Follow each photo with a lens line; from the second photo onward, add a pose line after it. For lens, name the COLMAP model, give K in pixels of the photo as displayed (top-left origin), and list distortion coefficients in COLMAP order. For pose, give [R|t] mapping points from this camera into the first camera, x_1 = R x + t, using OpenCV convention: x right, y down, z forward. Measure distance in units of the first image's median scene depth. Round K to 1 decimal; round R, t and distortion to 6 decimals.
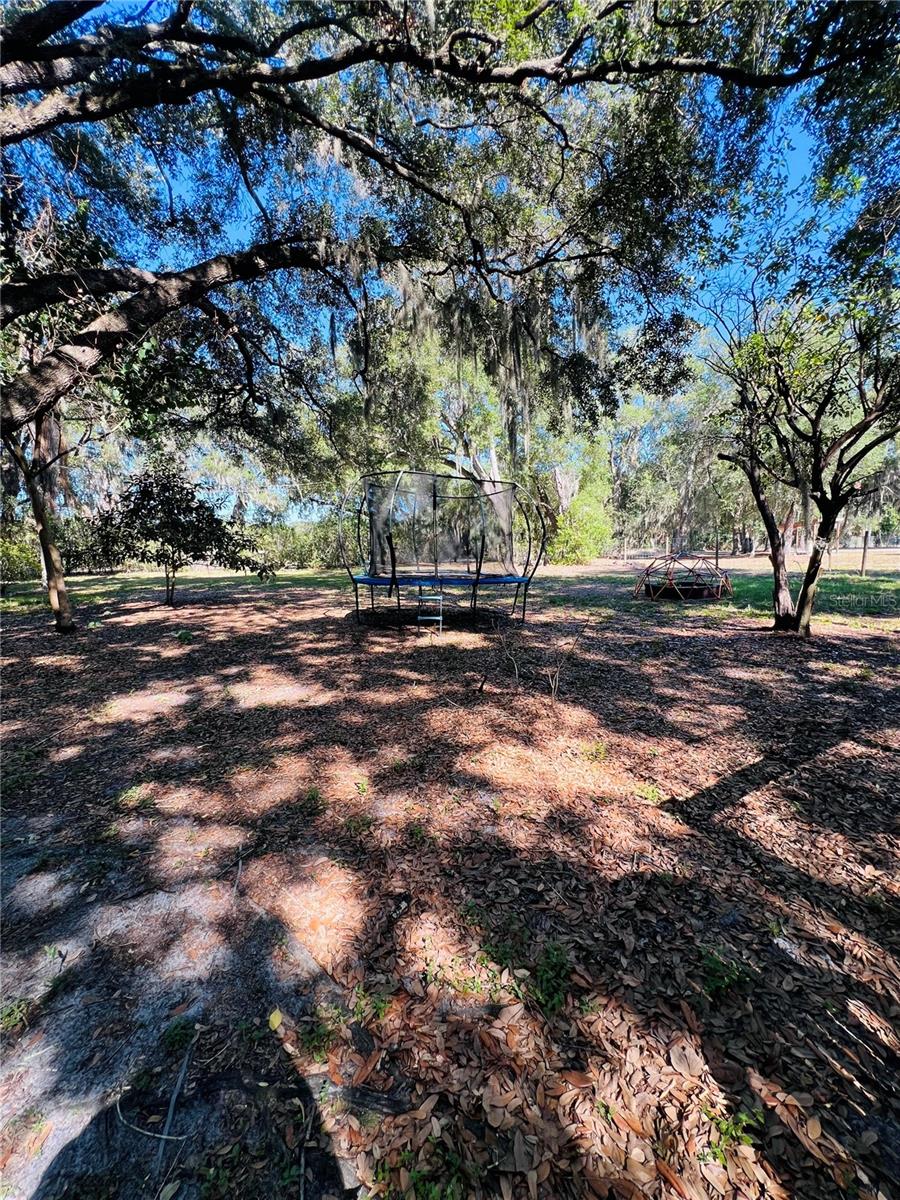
lens RADIAL K [[481.4, 0, 454.2], [0, 481.4, 596.9], [0, 0, 1]] dist [-0.002626, -0.000035]
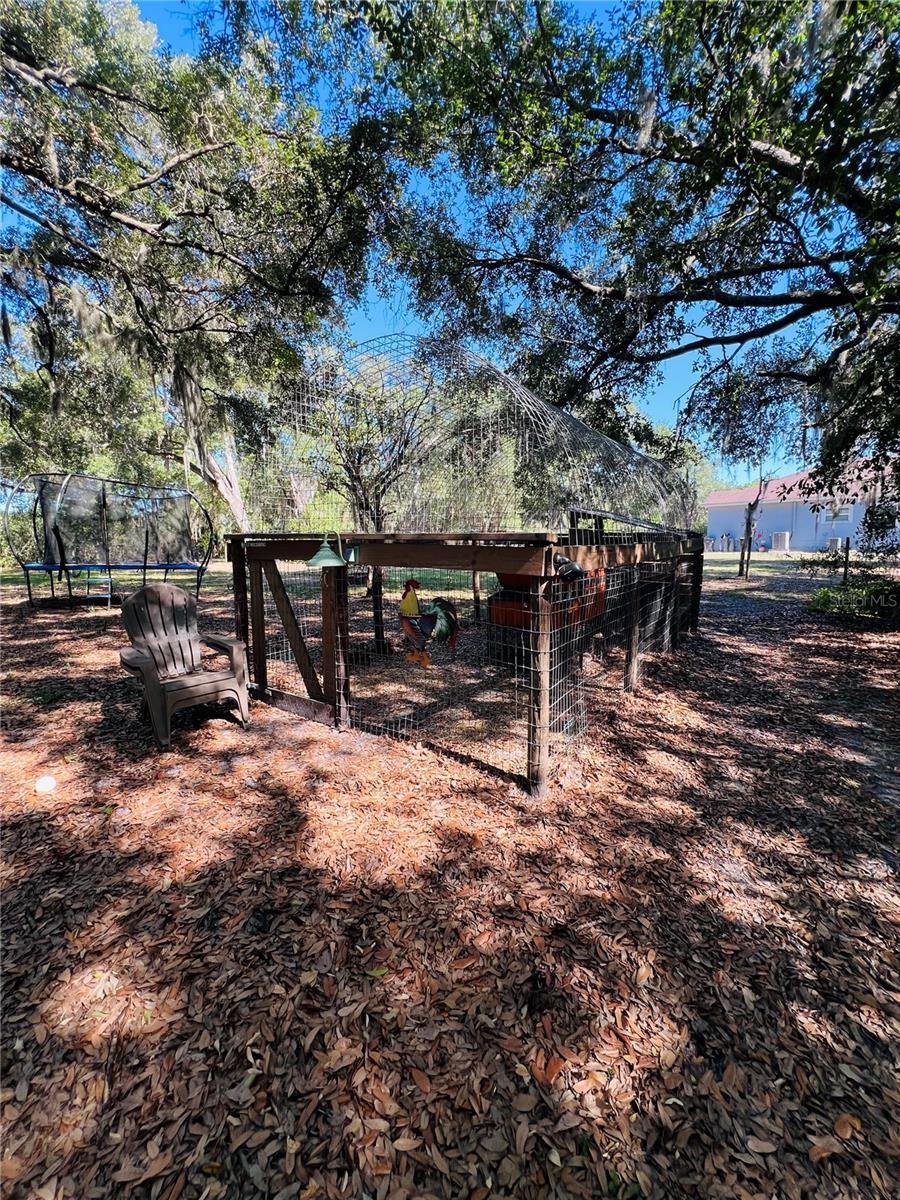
lens RADIAL K [[481.4, 0, 454.2], [0, 481.4, 596.9], [0, 0, 1]] dist [-0.002626, -0.000035]
pose [[0.898156, -0.024260, 0.439007, 0.178319], [0.027641, 0.999617, -0.001311, 0.057087], [-0.438807, 0.013312, 0.898483, -0.392765]]
